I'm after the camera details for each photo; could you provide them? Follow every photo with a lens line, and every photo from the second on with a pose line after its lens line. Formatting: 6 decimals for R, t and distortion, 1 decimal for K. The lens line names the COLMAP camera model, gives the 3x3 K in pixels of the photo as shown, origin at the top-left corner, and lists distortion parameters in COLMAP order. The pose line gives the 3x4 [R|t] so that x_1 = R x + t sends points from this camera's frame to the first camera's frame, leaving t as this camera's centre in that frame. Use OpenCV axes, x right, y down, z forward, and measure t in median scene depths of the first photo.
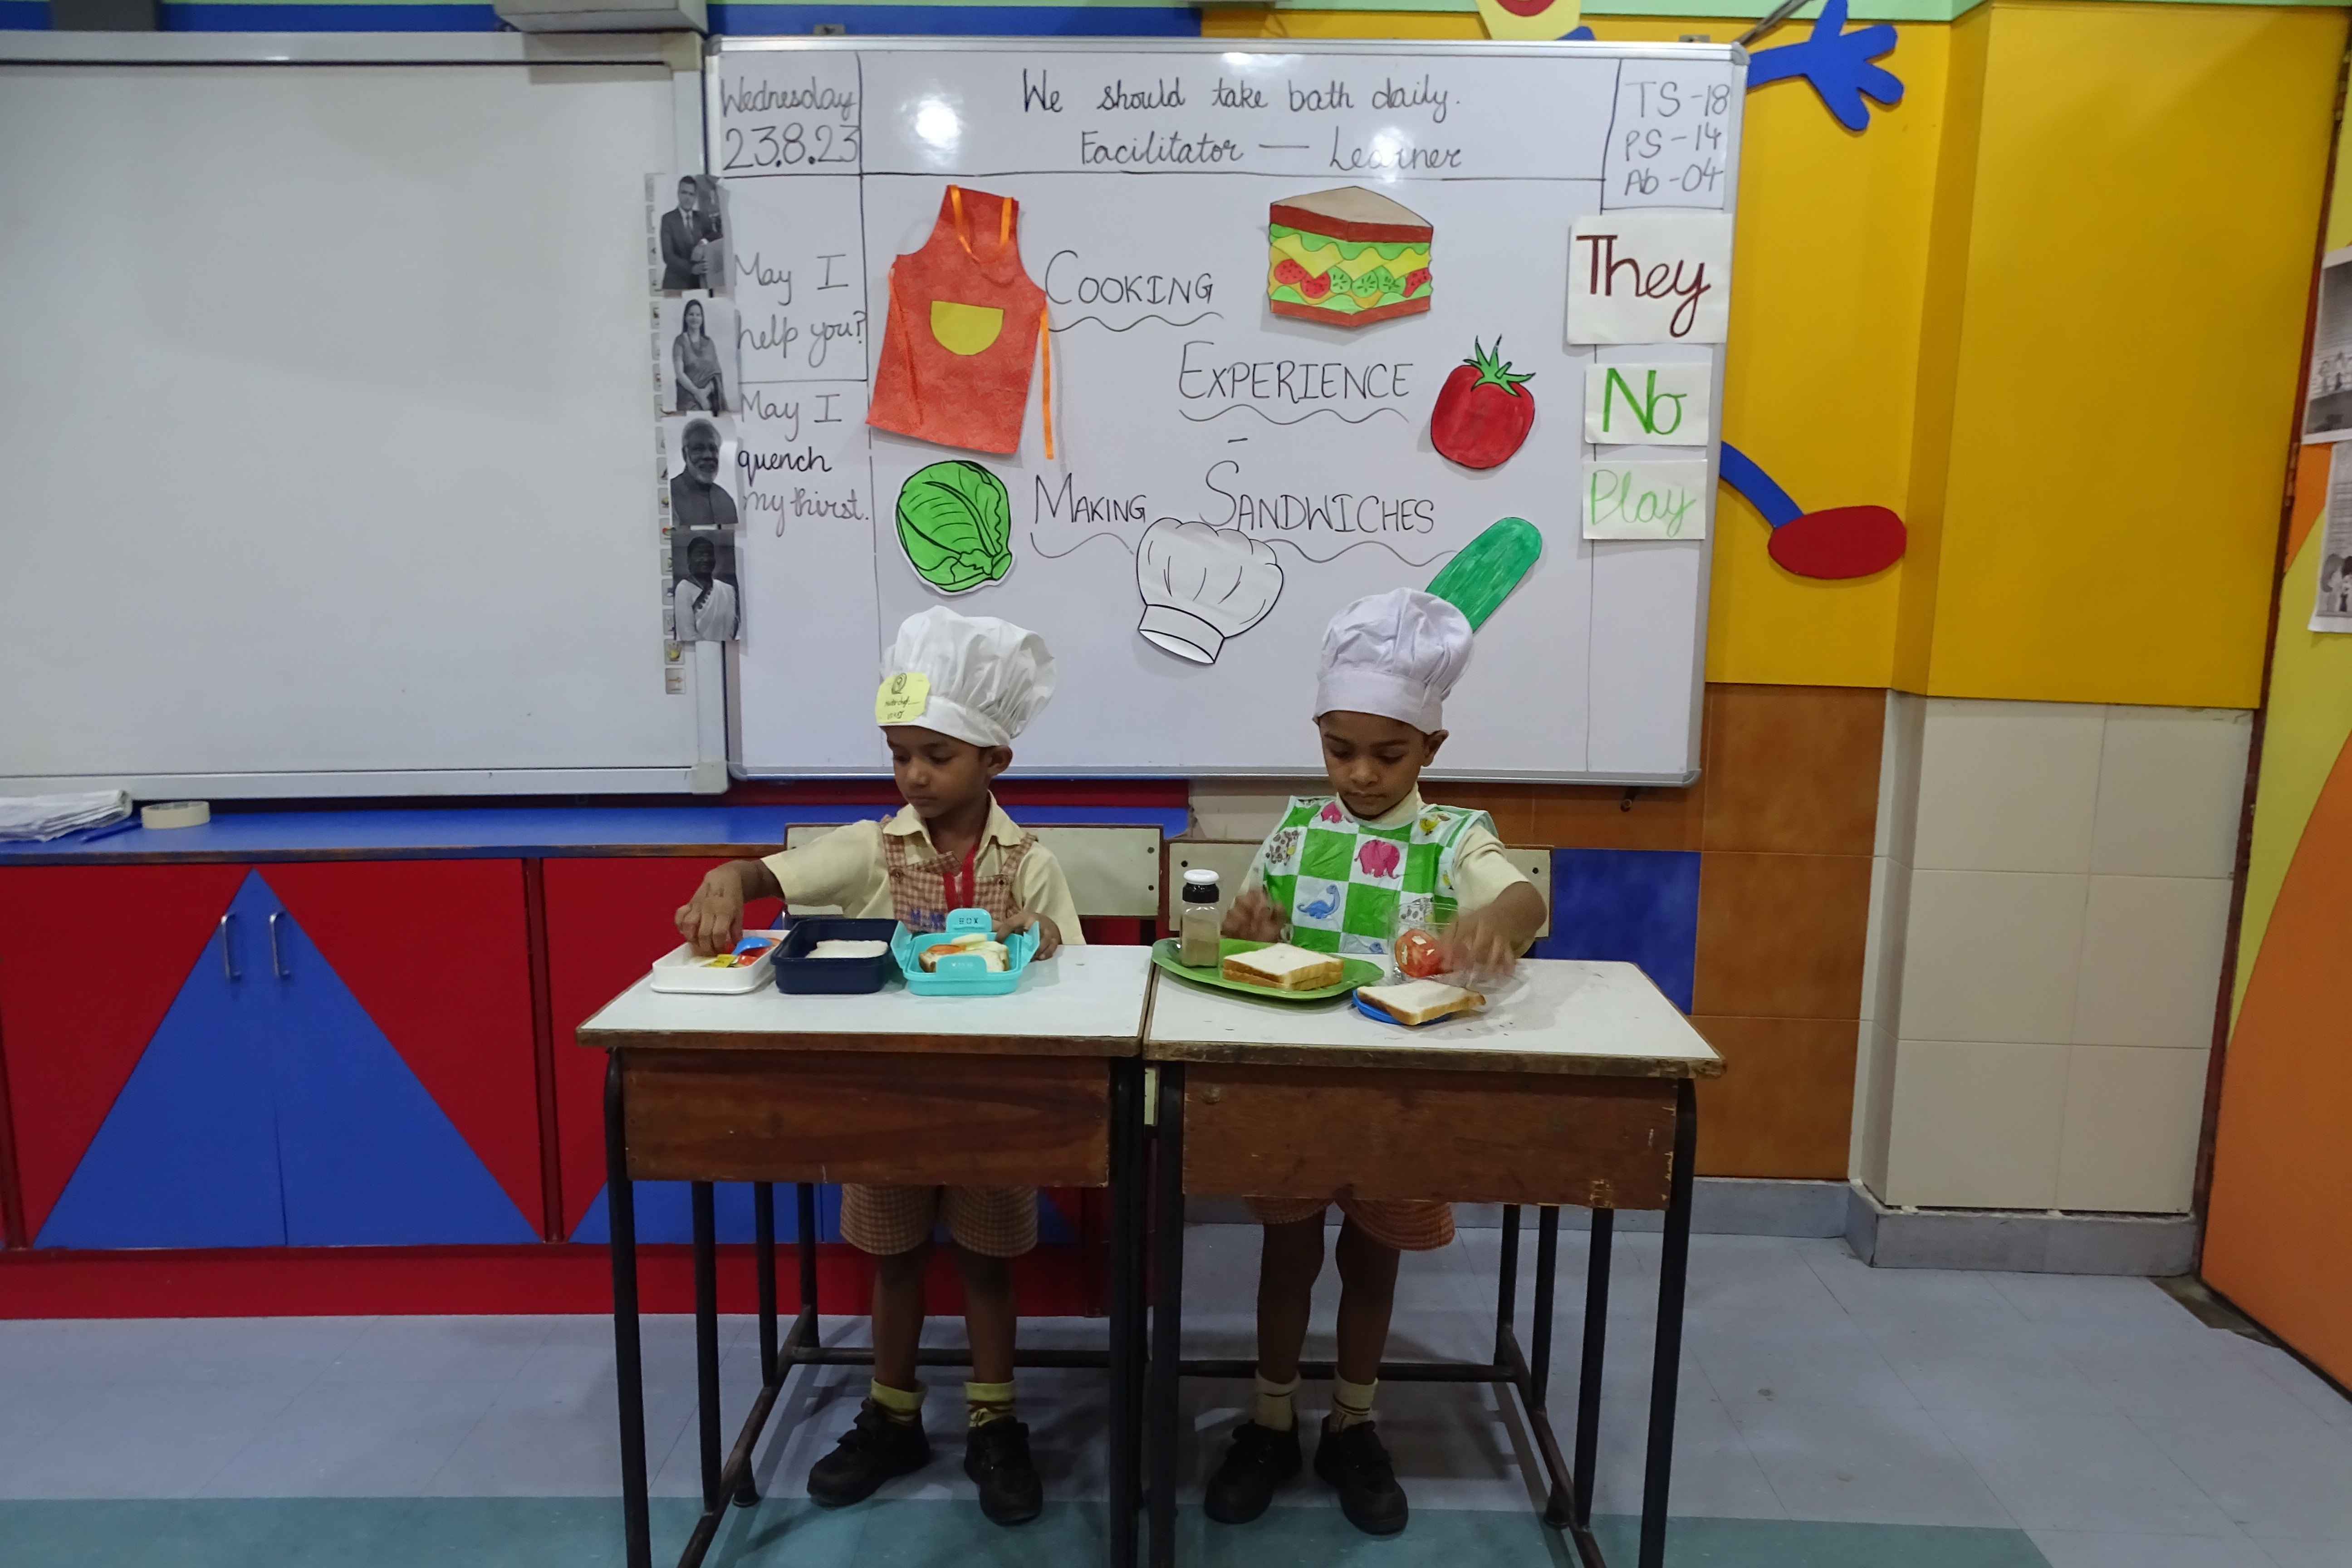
lens RADIAL K [[1765.4, 0, 1182.0], [0, 1765.4, 750.1], [0, 0, 1]] dist [0.053013, -0.046675]
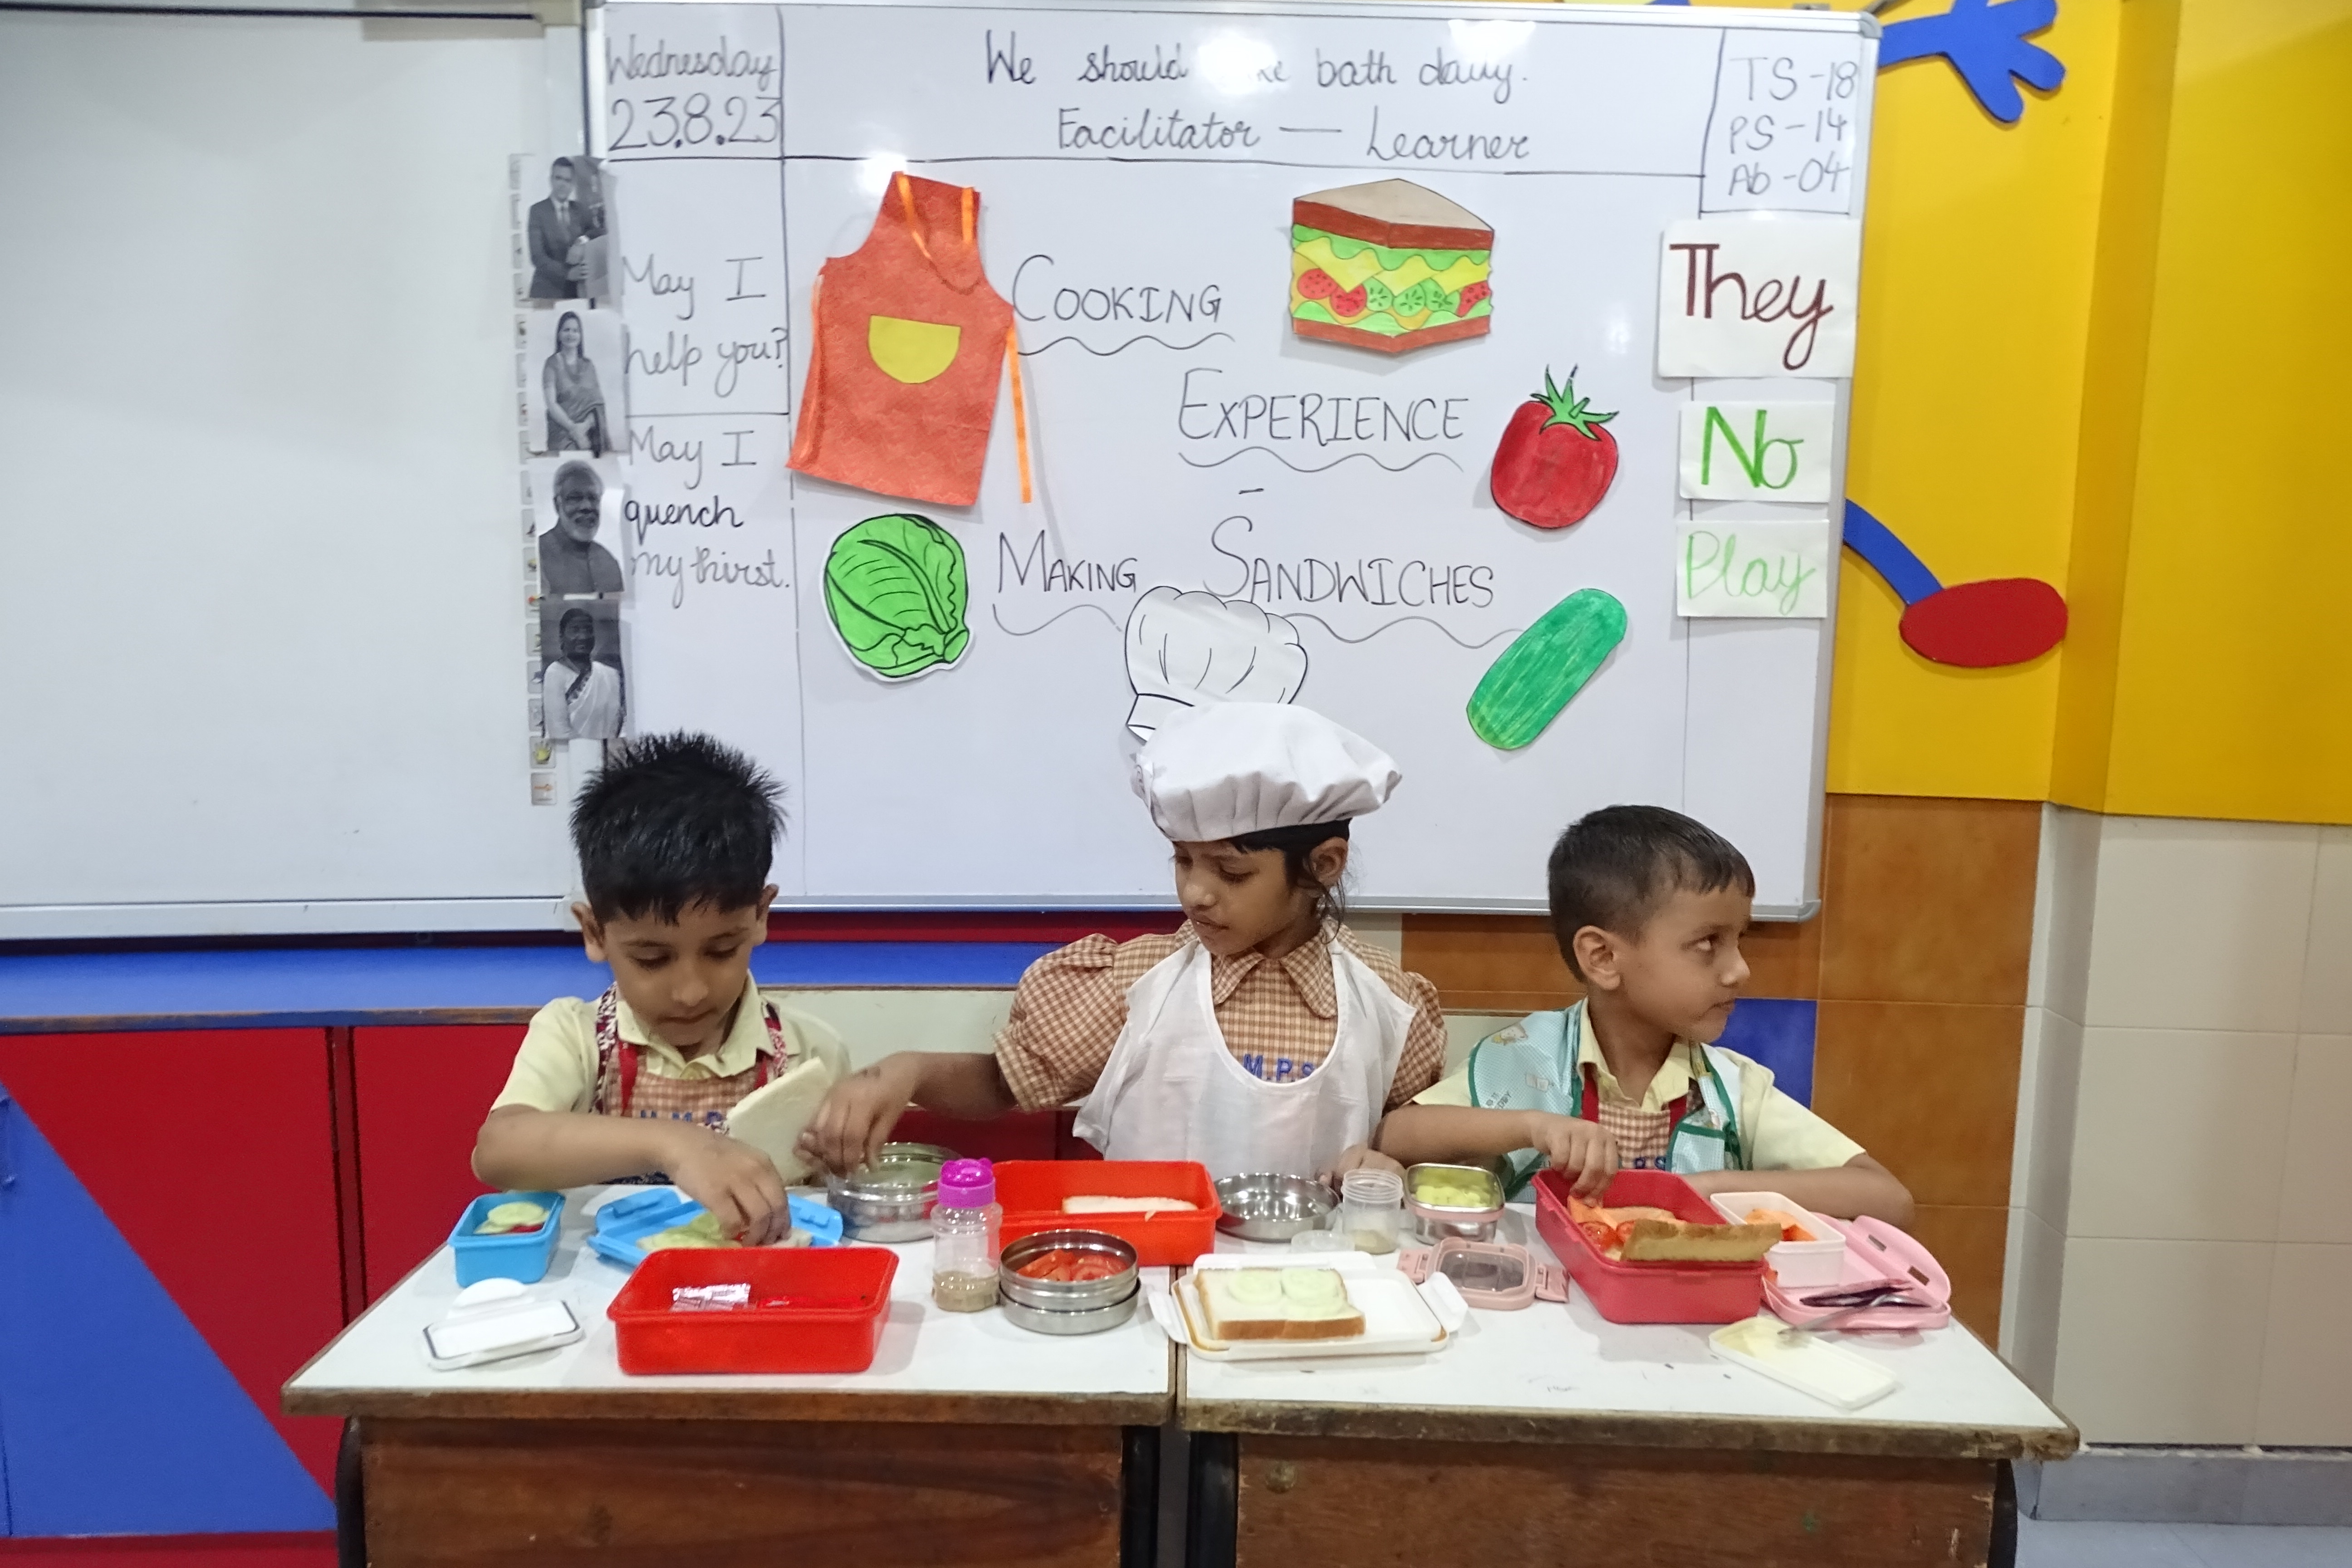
lens RADIAL K [[1765.4, 0, 1182.8], [0, 1765.4, 760.9], [0, 0, 1]] dist [0.053013, -0.046675]
pose [[0.999585, 0.002827, 0.028654, -0.022592], [-0.001875, 0.999447, -0.033185, -0.026406], [-0.028732, 0.033118, 0.999038, 0.203302]]
